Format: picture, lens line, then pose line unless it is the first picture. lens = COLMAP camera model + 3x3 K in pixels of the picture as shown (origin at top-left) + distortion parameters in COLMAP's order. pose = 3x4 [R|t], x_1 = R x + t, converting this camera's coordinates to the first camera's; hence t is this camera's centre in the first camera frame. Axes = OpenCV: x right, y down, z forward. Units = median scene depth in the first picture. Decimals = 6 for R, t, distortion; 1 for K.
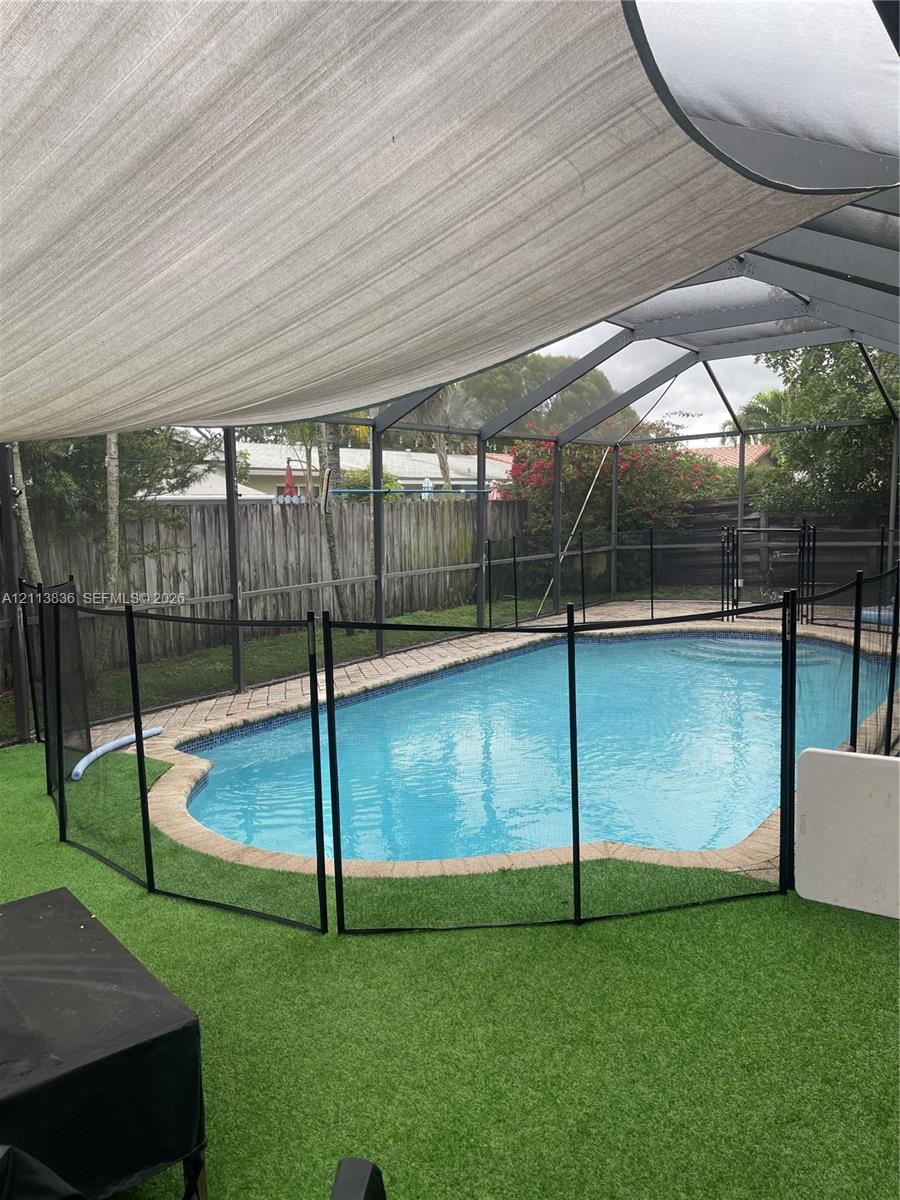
lens RADIAL K [[911.6, 0, 450.0], [0, 911.6, 600.0], [0, 0, 1]] dist [0.048545, 0.000469]
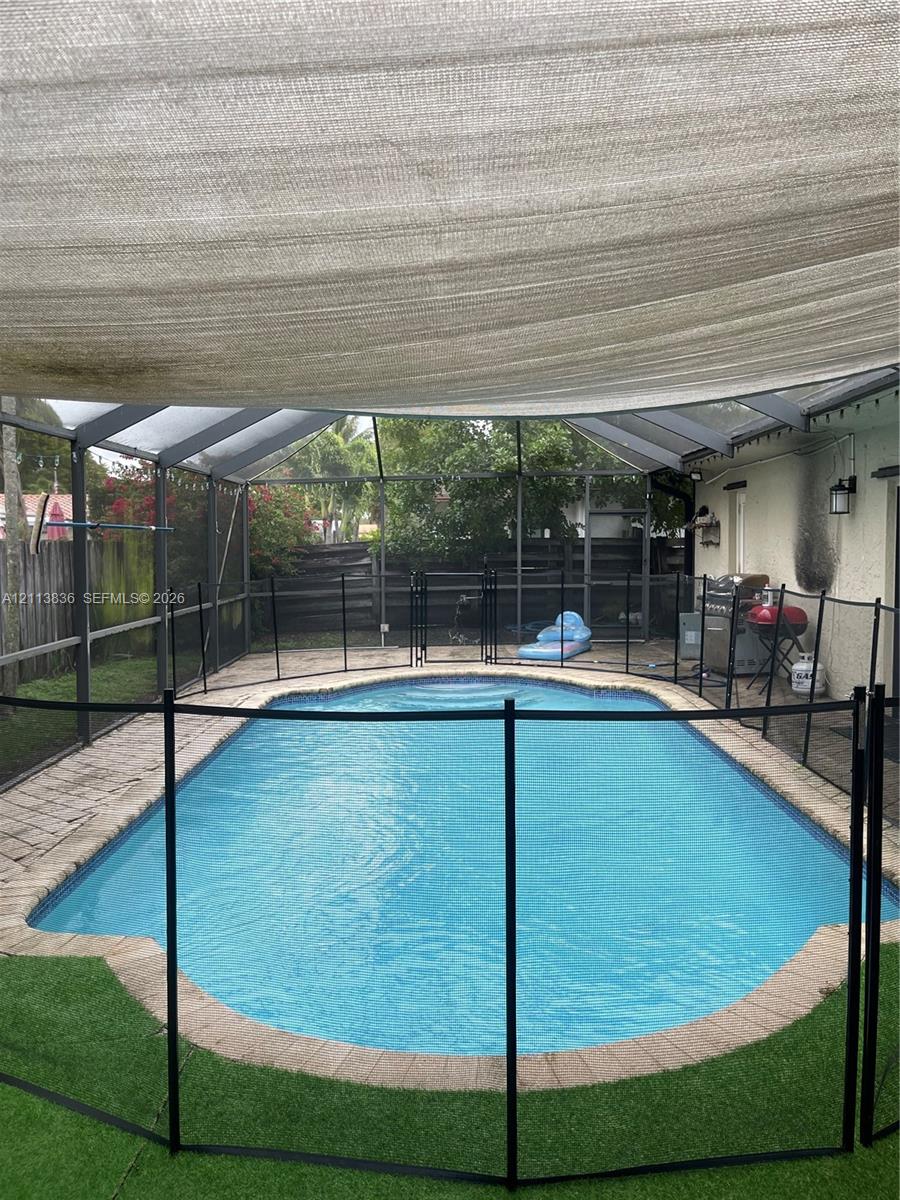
lens RADIAL K [[911.6, 0, 450.0], [0, 911.6, 600.0], [0, 0, 1]] dist [0.048545, 0.000469]
pose [[0.817521, -0.022819, 0.575447, -0.227322], [0.052350, 0.998022, -0.034796, -0.012370], [-0.573515, 0.058571, 0.817099, 0.172251]]
